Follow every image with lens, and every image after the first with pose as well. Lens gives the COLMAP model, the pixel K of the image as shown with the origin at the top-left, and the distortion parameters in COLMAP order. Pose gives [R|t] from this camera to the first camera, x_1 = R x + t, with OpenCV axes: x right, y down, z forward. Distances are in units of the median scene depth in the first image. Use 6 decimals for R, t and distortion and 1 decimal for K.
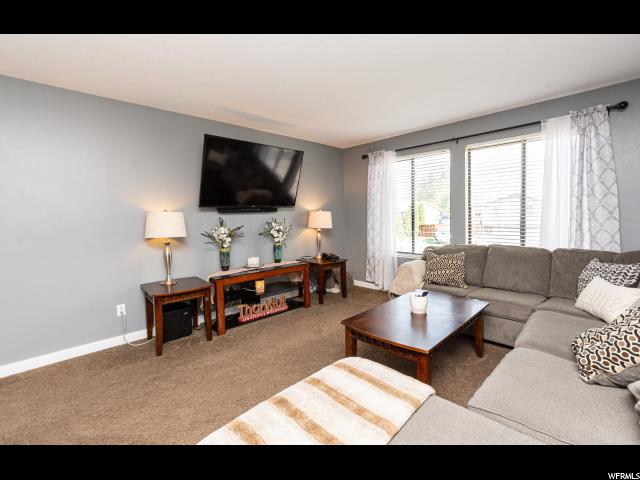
lens RADIAL K [[288.9, 0, 321.0], [0, 288.9, 234.8], [0, 0, 1]] dist [-0.003243, 0.000001]
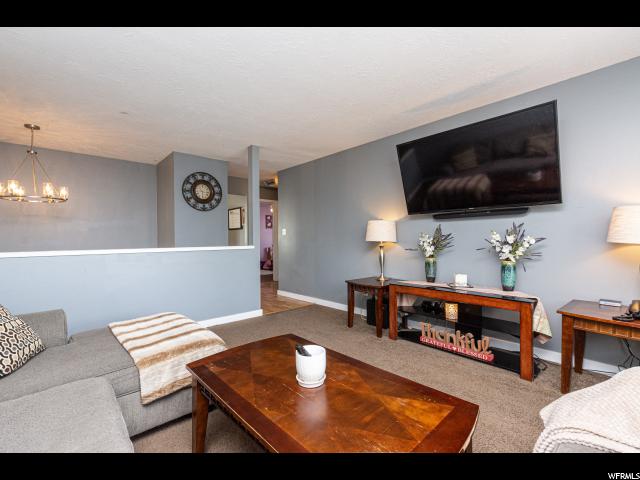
lens RADIAL K [[288.9, 0, 323.0], [0, 288.9, 239.2], [0, 0, 1]] dist [-0.003243, 0.000001]
pose [[-0.039334, 0.036000, -0.998577, 0.615019], [-0.041507, 0.998429, 0.037629, -0.034063], [0.998364, 0.042928, -0.037778, 0.711766]]
